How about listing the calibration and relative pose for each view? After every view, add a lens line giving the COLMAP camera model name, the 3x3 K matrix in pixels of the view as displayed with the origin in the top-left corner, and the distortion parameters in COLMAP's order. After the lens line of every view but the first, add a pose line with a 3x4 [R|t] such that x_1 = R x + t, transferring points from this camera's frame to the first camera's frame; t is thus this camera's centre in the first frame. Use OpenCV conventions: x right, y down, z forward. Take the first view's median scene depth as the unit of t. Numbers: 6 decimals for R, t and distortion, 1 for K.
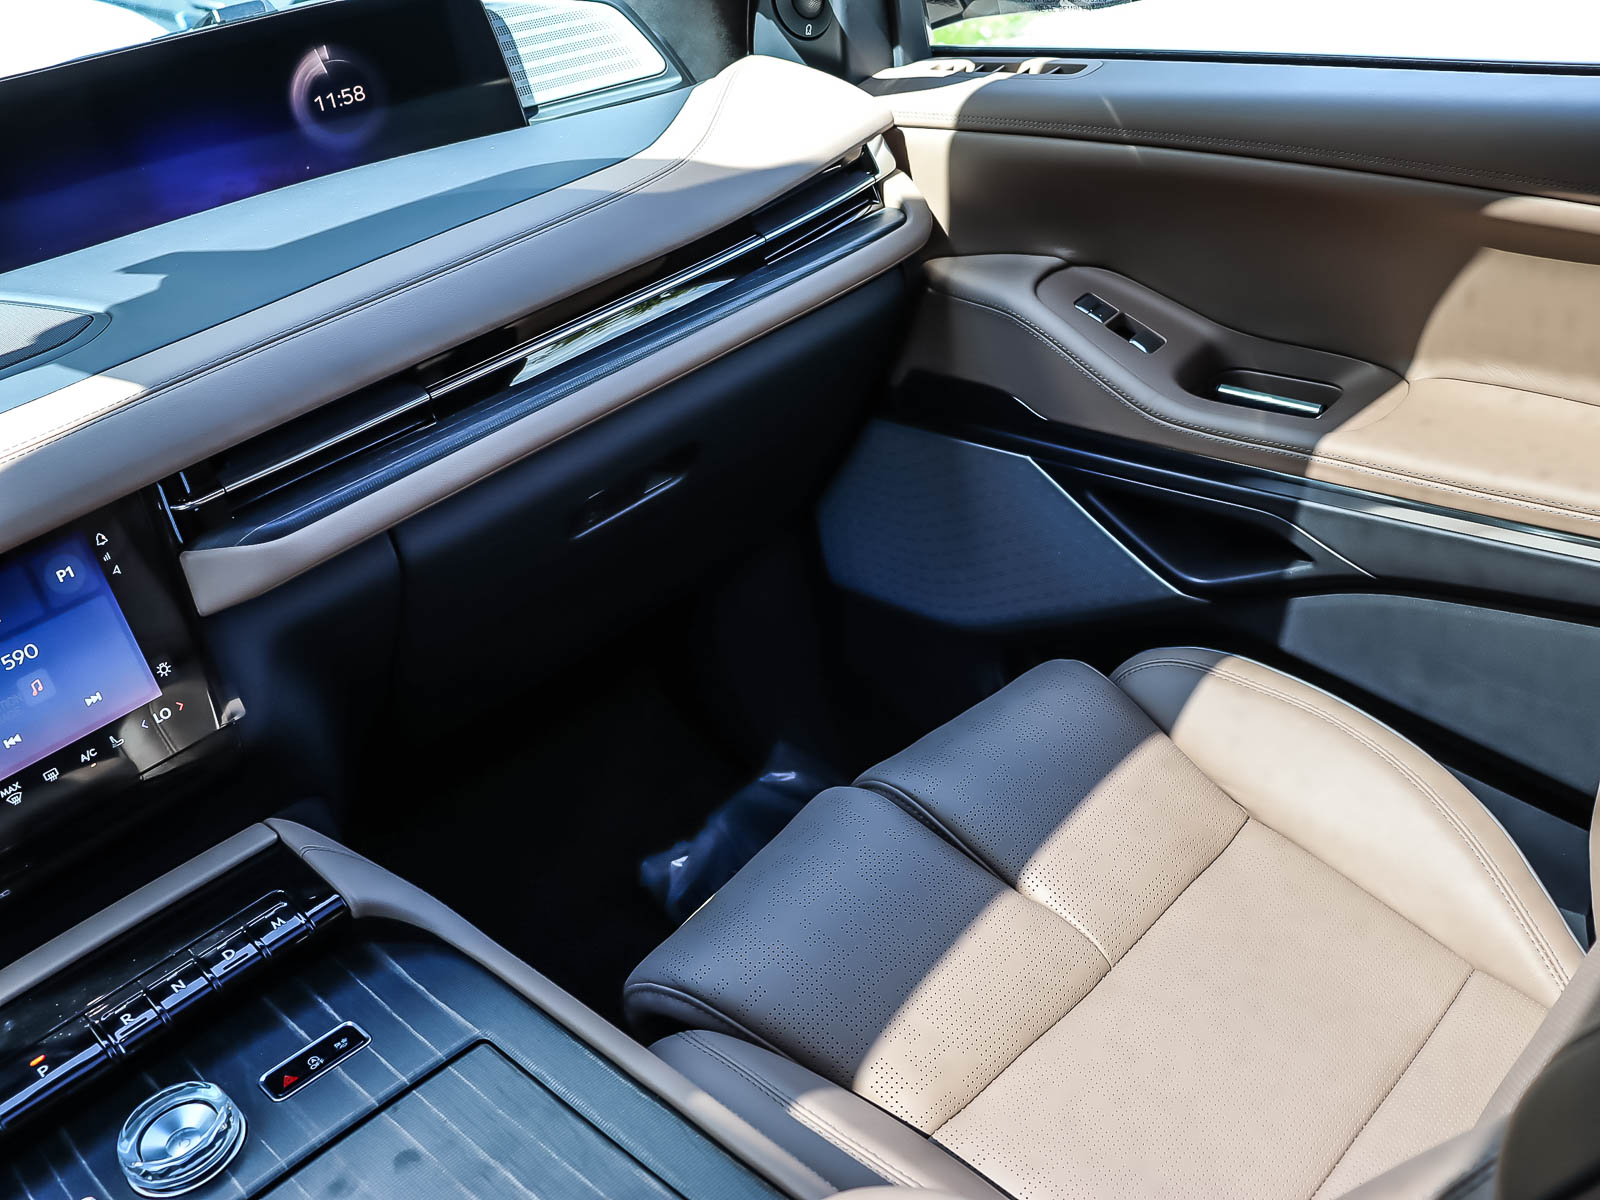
lens RADIAL K [[1477.3, 0, 800.0], [0, 1477.3, 600.0], [0, 0, 1]] dist [-0.179848, 0.159082]
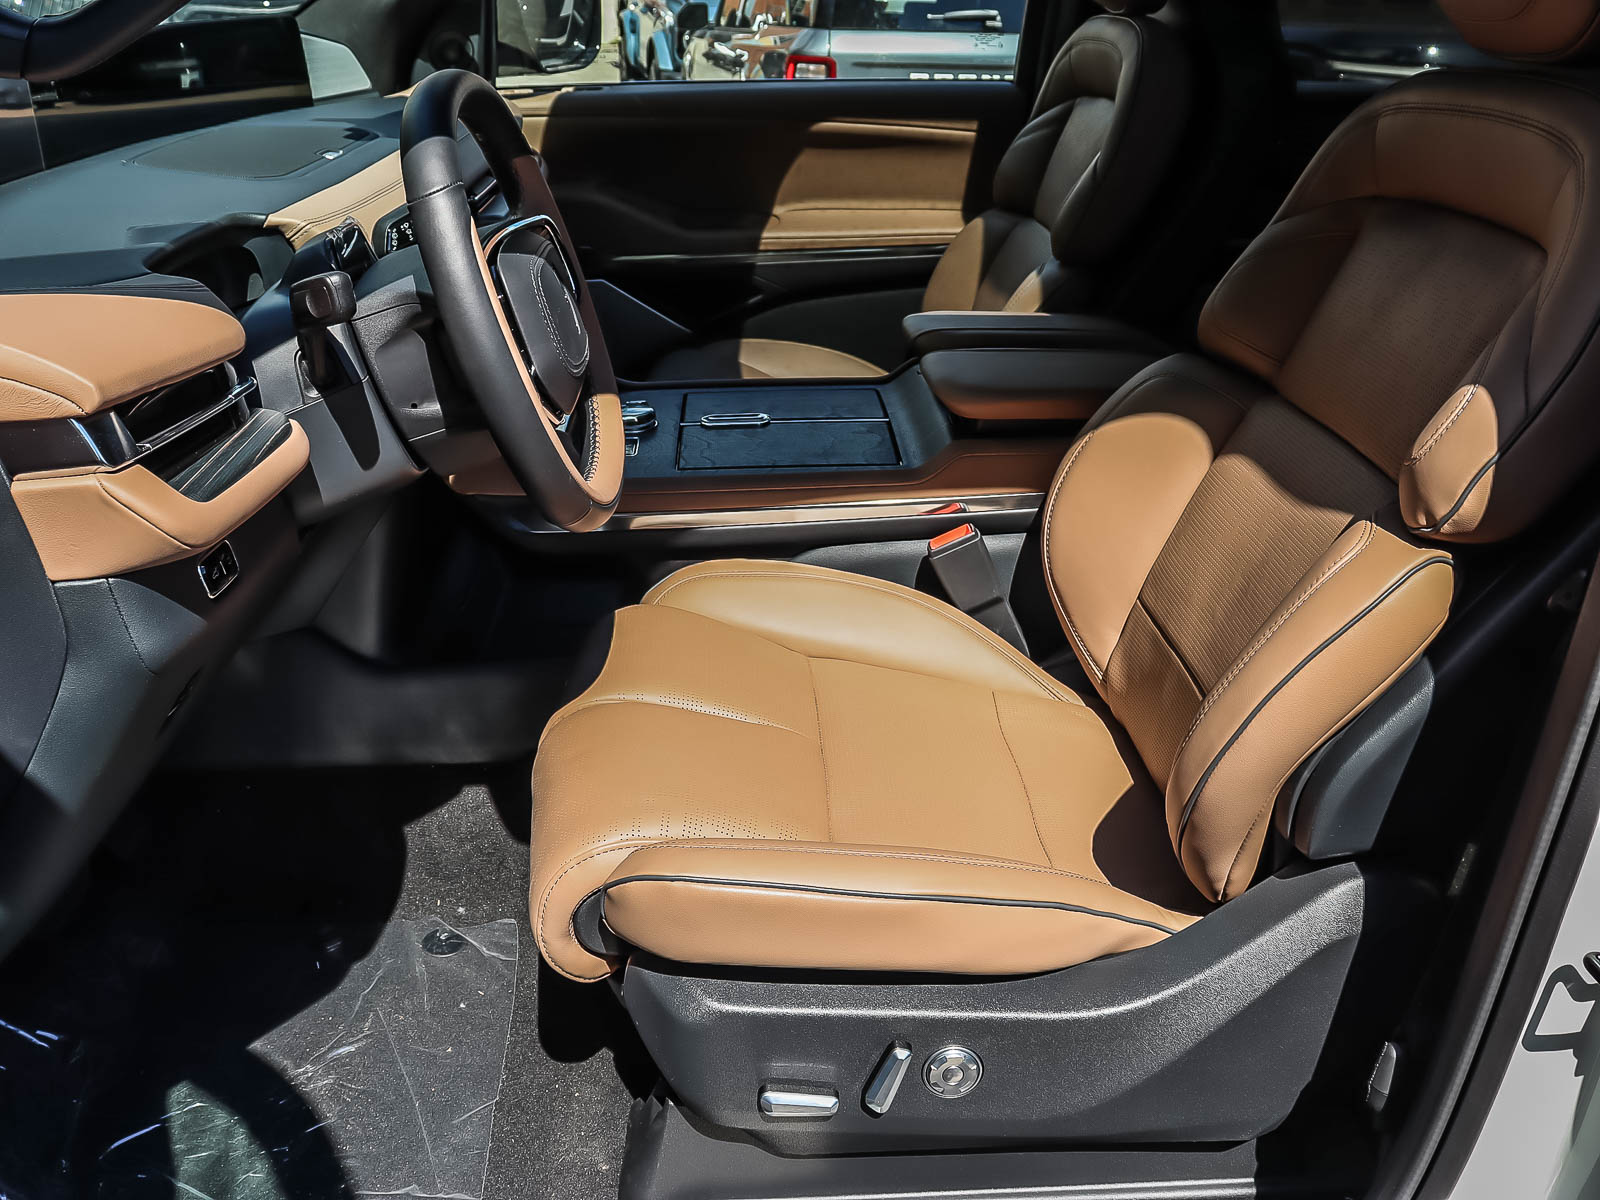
lens RADIAL K [[1477.3, 0, 800.0], [0, 1477.3, 600.0], [0, 0, 1]] dist [-0.179848, 0.159082]
pose [[0.684059, -0.166200, 0.710240, -1.561761], [0.288464, 0.955960, -0.054130, 0.685835], [-0.669964, 0.241907, 0.701876, -0.612381]]
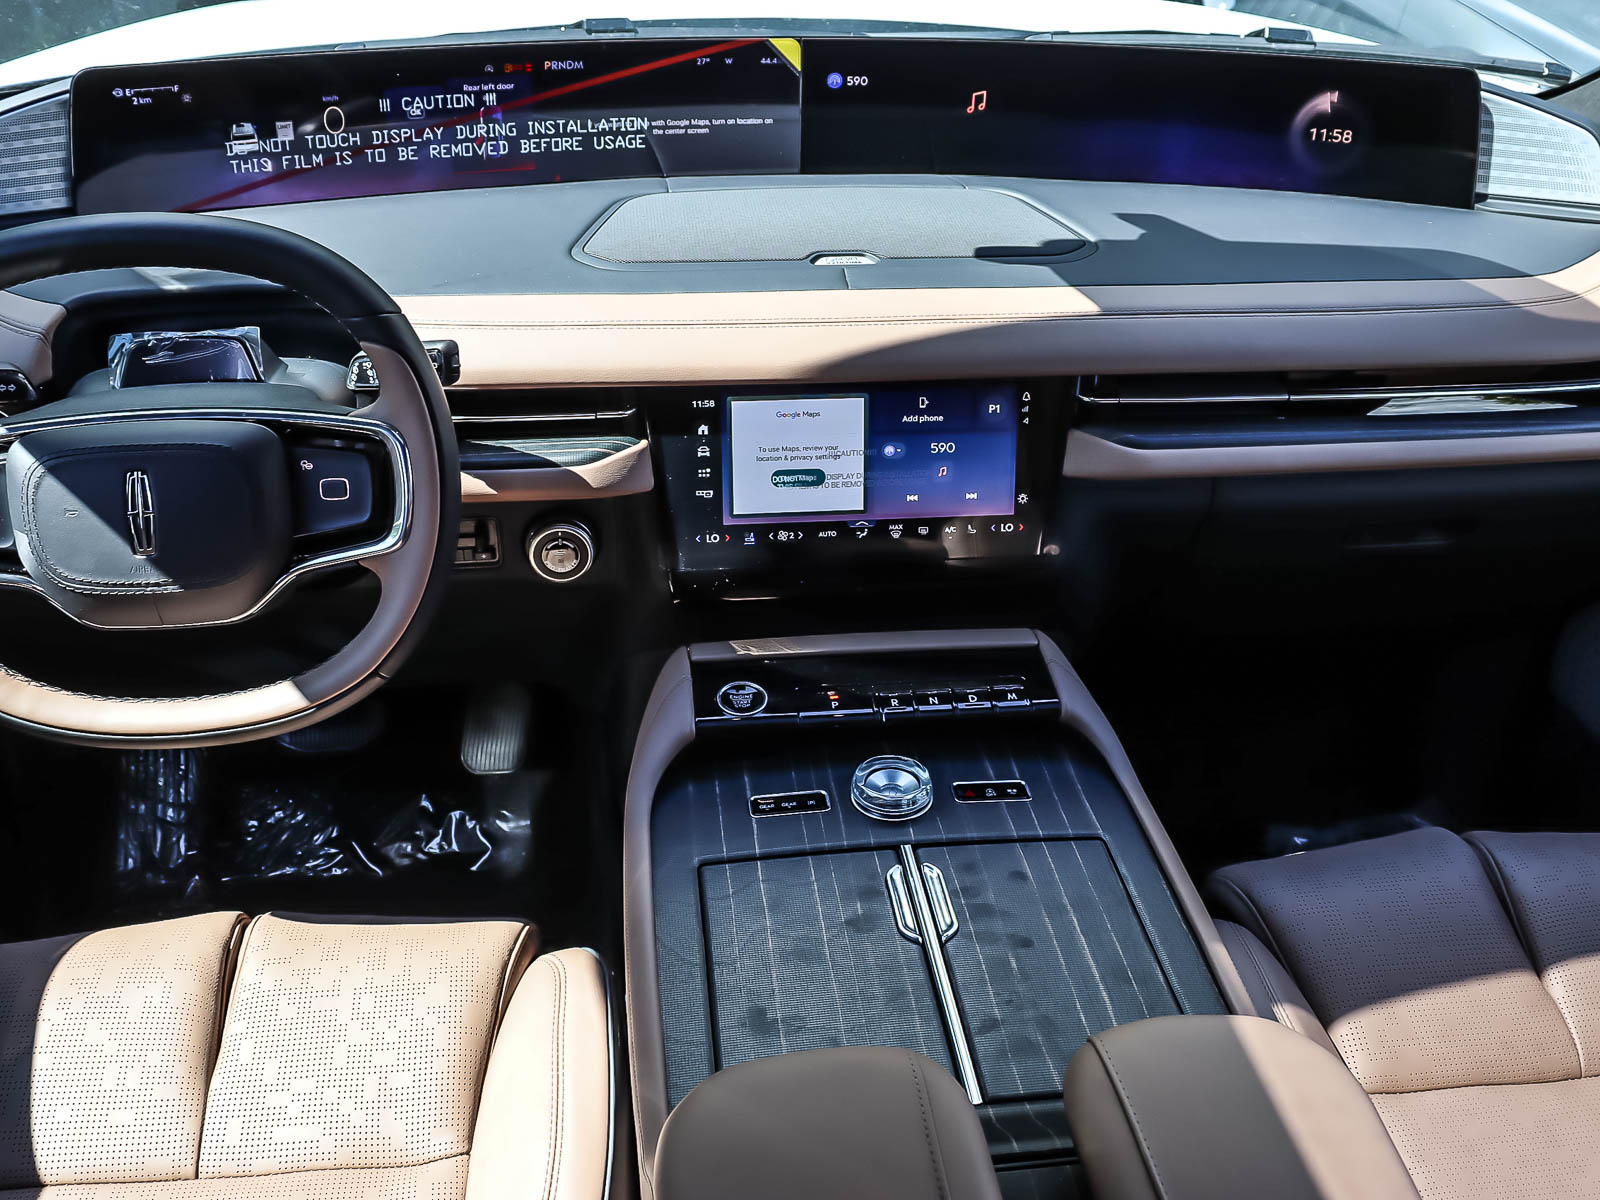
lens RADIAL K [[1477.3, 0, 800.0], [0, 1477.3, 600.0], [0, 0, 1]] dist [-0.179848, 0.159082]
pose [[0.769048, 0.446999, -0.456900, 0.080207], [-0.428074, 0.891010, 0.151173, 0.011903], [0.474677, 0.079328, 0.876578, -0.320869]]
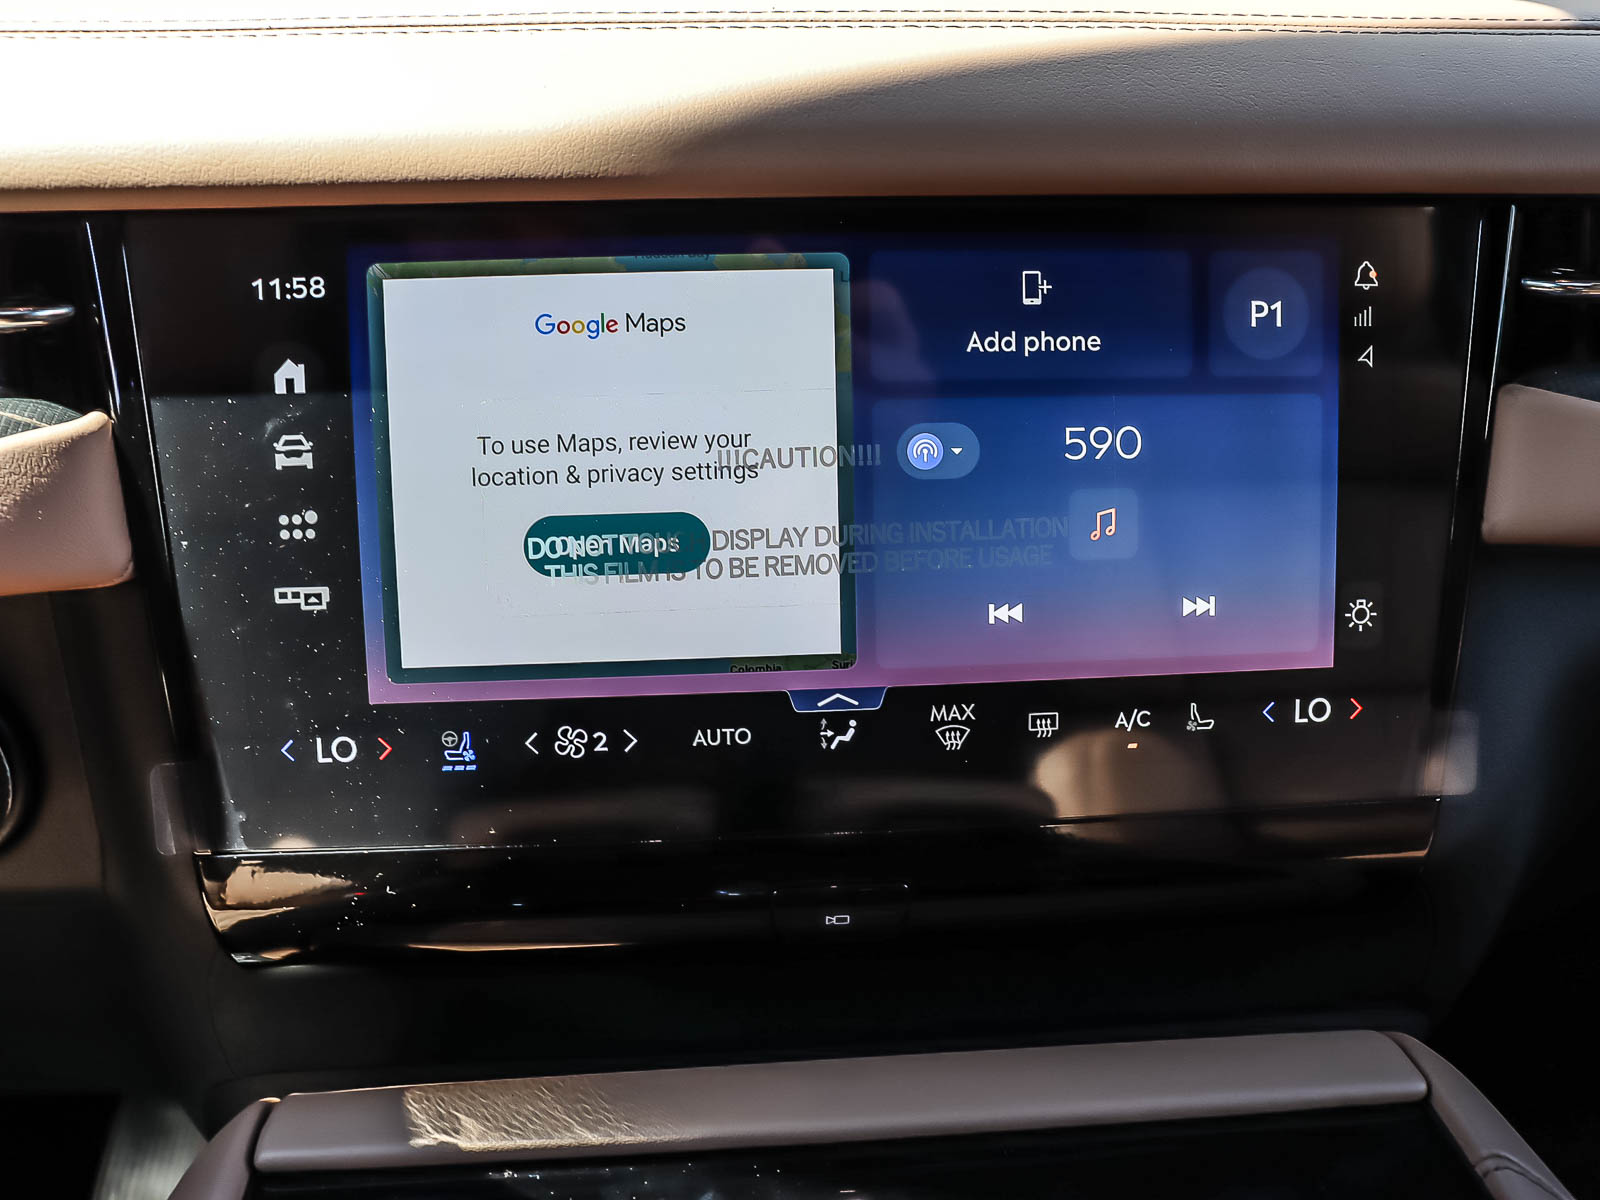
lens RADIAL K [[1477.3, 0, 800.0], [0, 1477.3, 600.0], [0, 0, 1]] dist [-0.179848, 0.159082]
pose [[0.751633, 0.349865, -0.559144, -0.303345], [-0.418288, 0.908294, 0.006047, 0.103136], [0.509983, 0.229339, 0.829048, 0.509959]]
